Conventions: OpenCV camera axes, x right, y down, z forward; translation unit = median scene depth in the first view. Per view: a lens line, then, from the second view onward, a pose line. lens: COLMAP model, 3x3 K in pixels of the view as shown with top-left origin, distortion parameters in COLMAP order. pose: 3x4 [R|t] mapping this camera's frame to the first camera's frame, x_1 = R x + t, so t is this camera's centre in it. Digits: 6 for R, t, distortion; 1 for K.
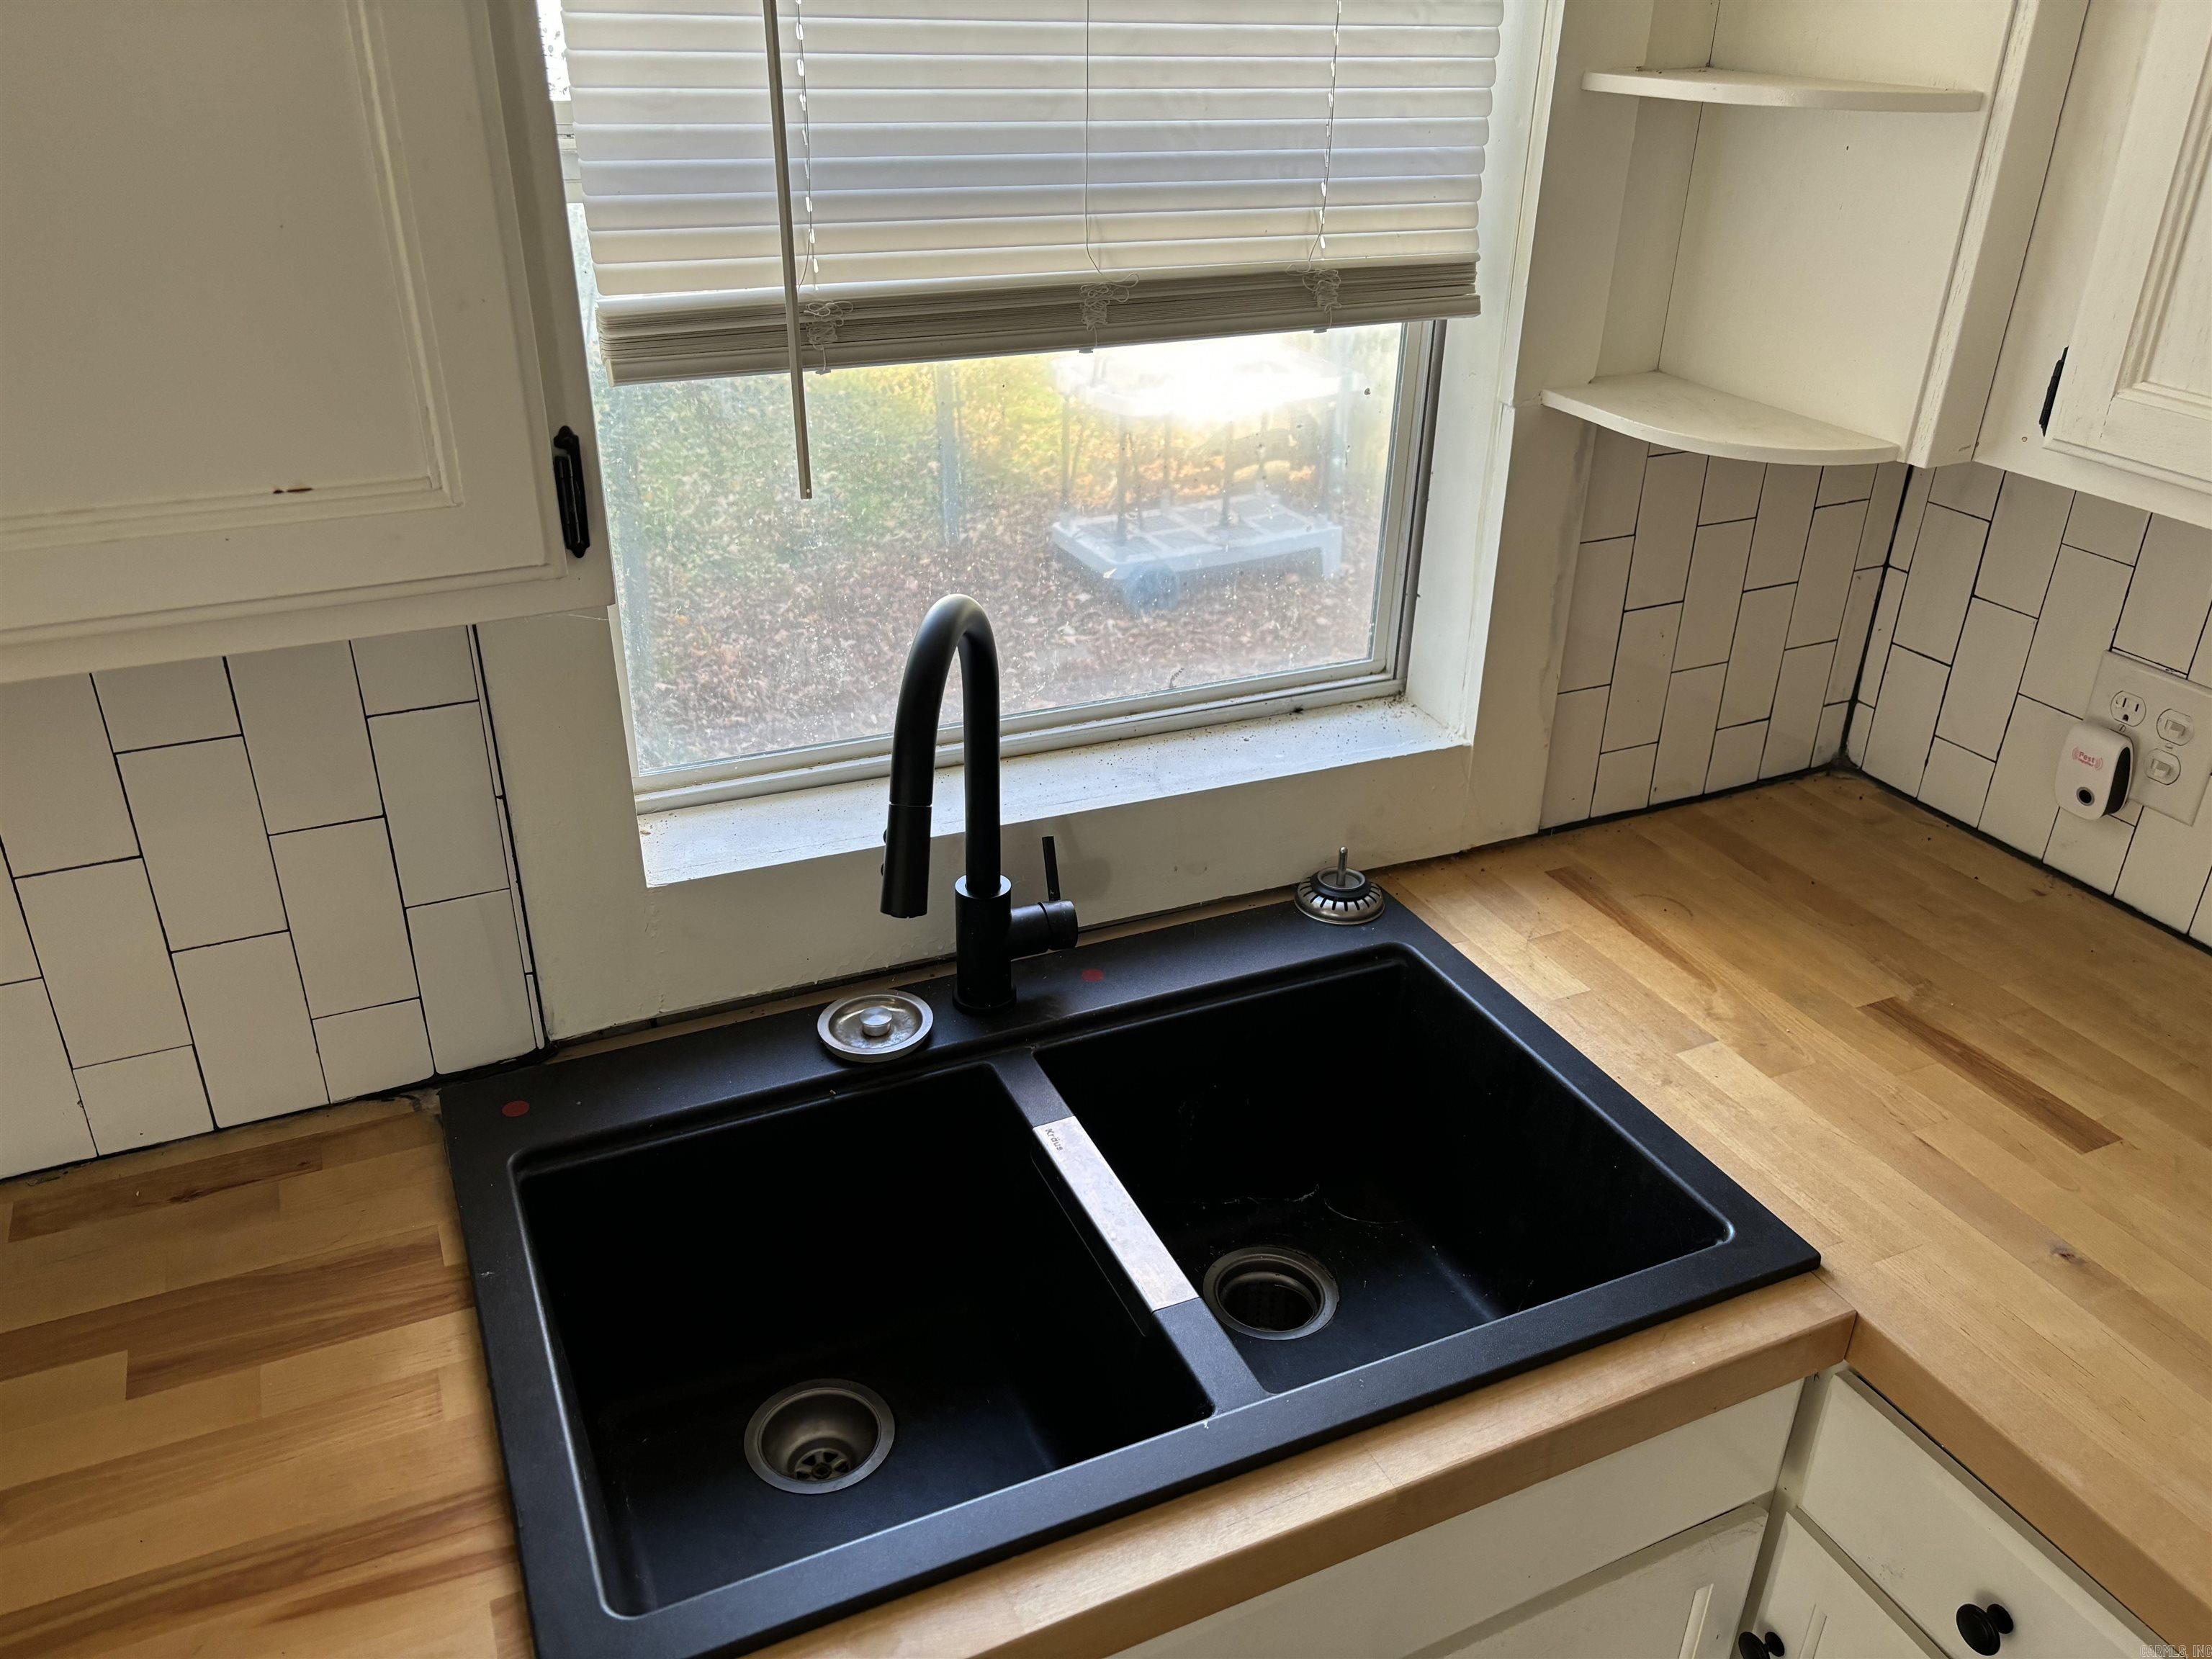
lens RADIAL K [[1656.6, 0, 1106.0], [0, 1656.6, 829.5], [0, 0, 1]] dist [0.056505, -0.061053]
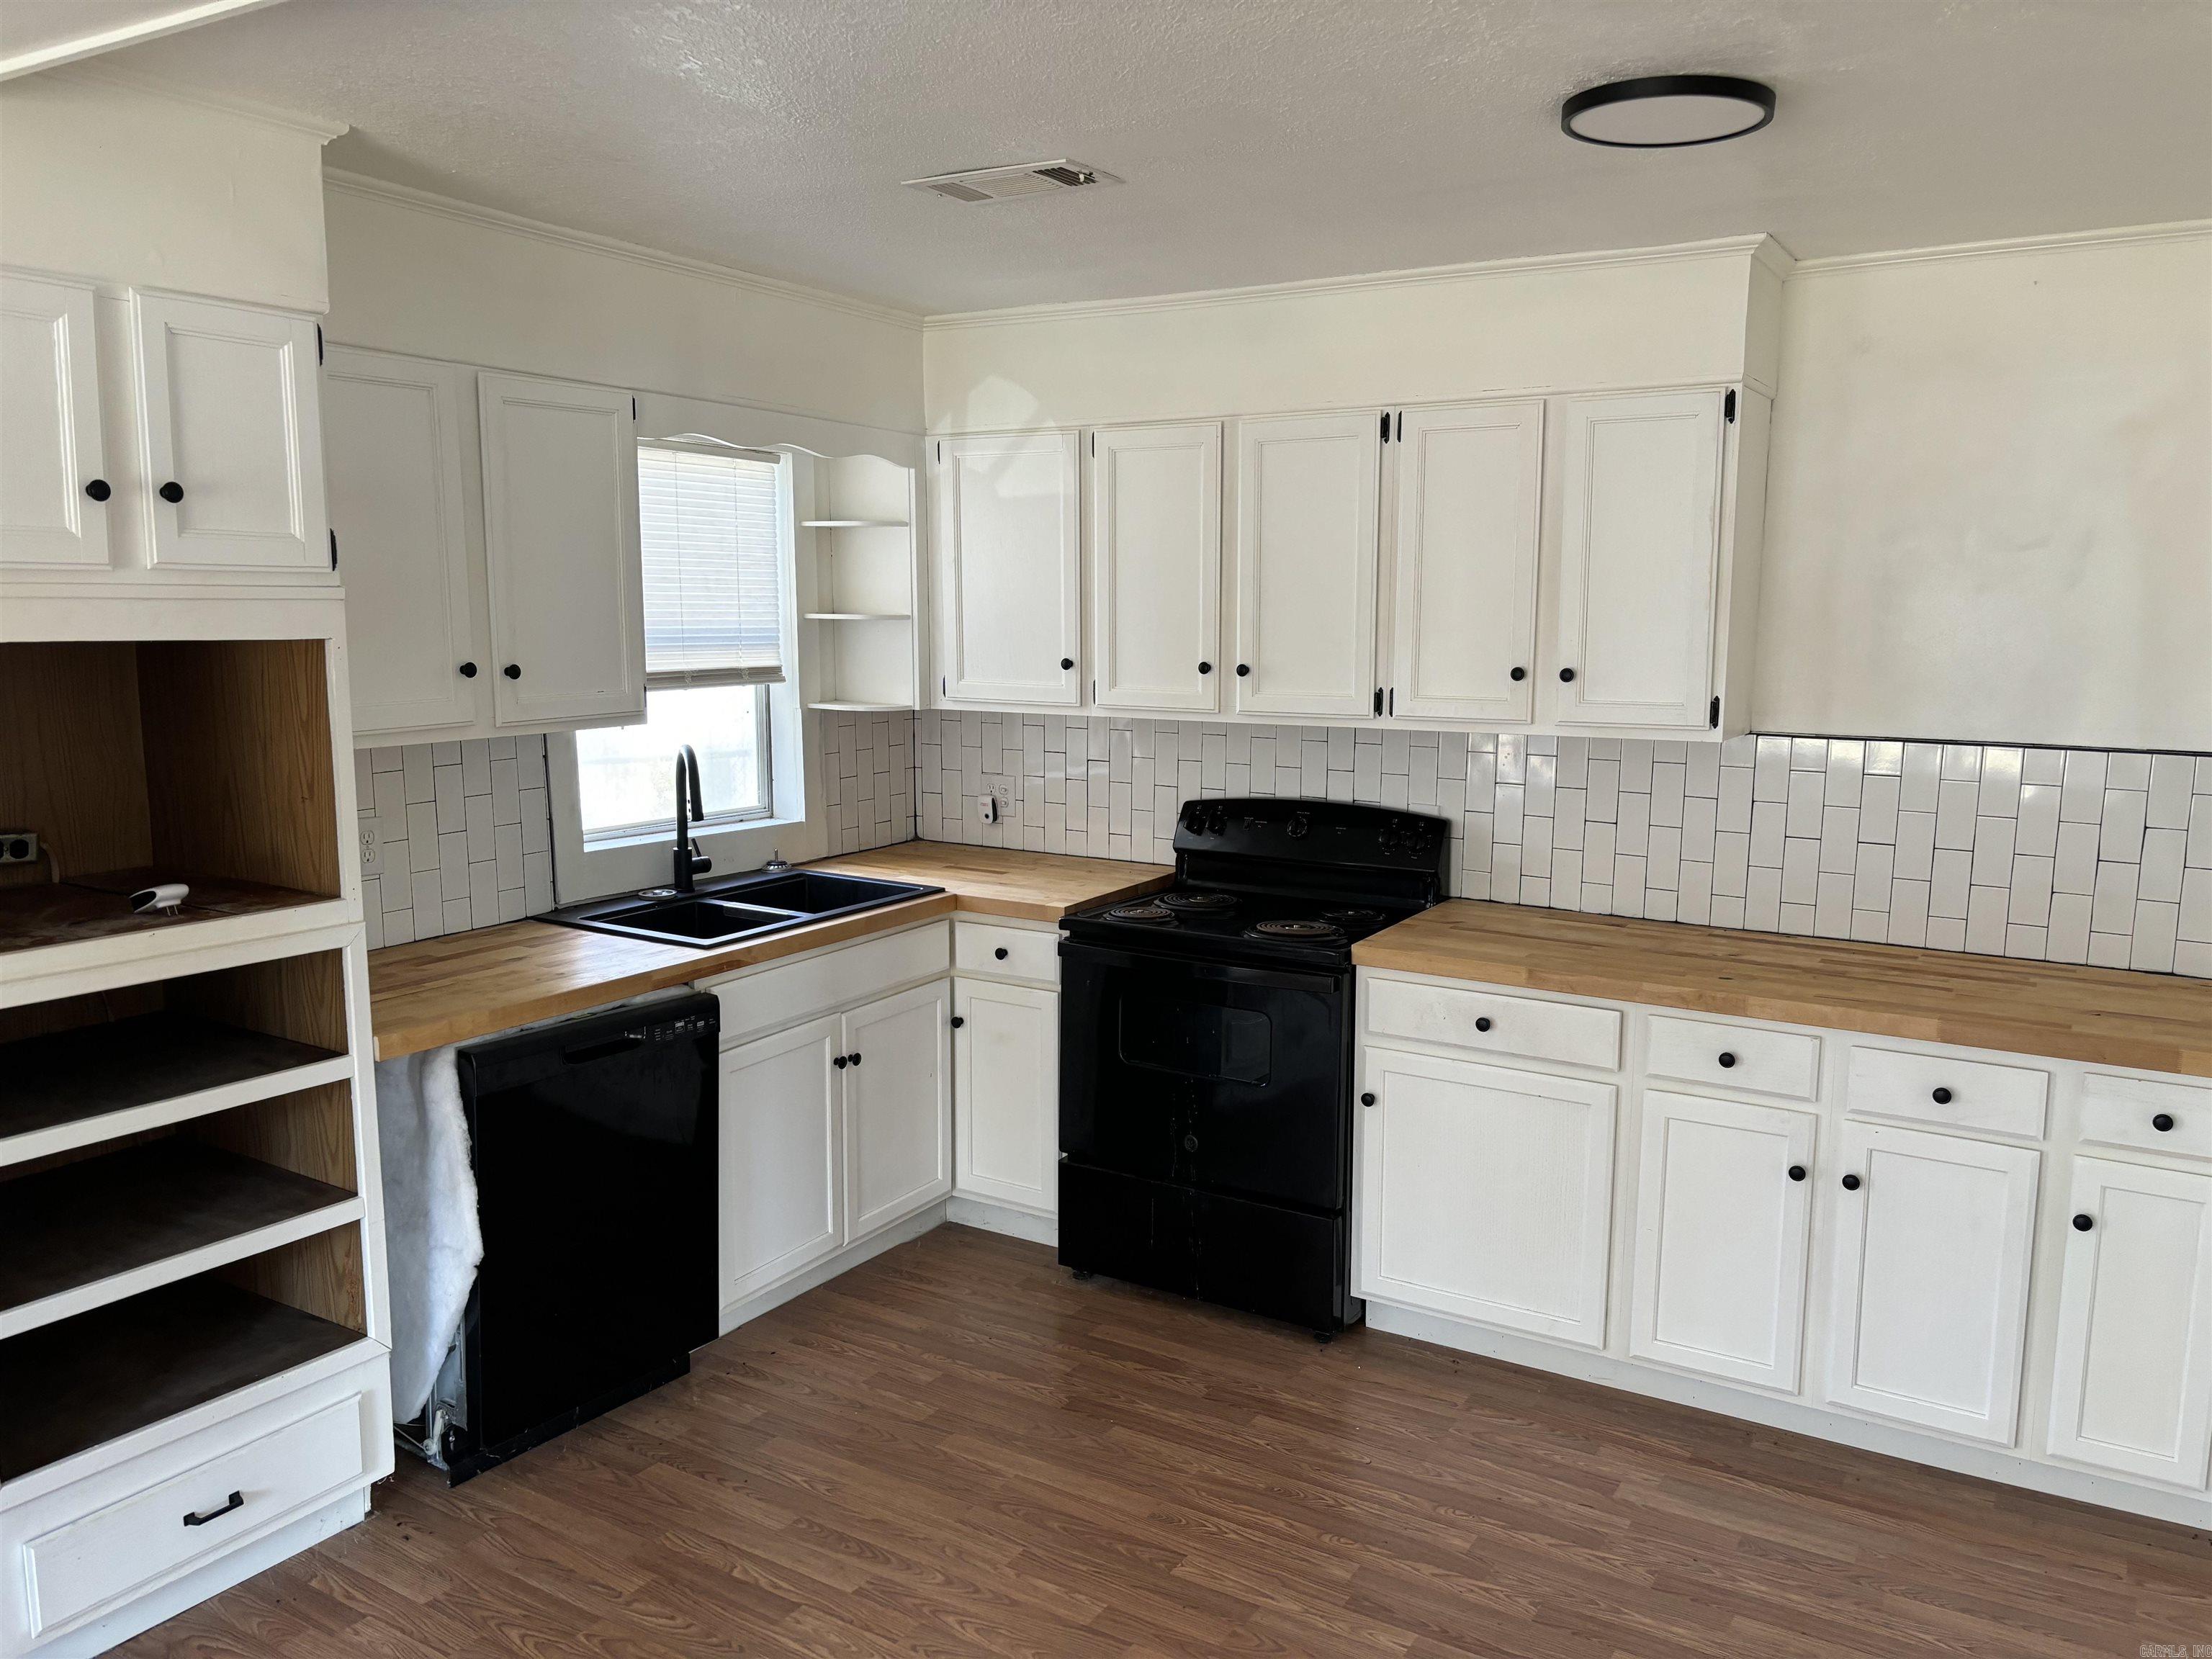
lens RADIAL K [[1656.6, 0, 1106.0], [0, 1656.6, 829.5], [0, 0, 1]] dist [0.056505, -0.061053]
pose [[0.833290, -0.091764, 0.545167, -1.051252], [0.264838, 0.931870, -0.247950, 0.932097], [-0.485272, 0.350996, 0.800820, -1.803364]]
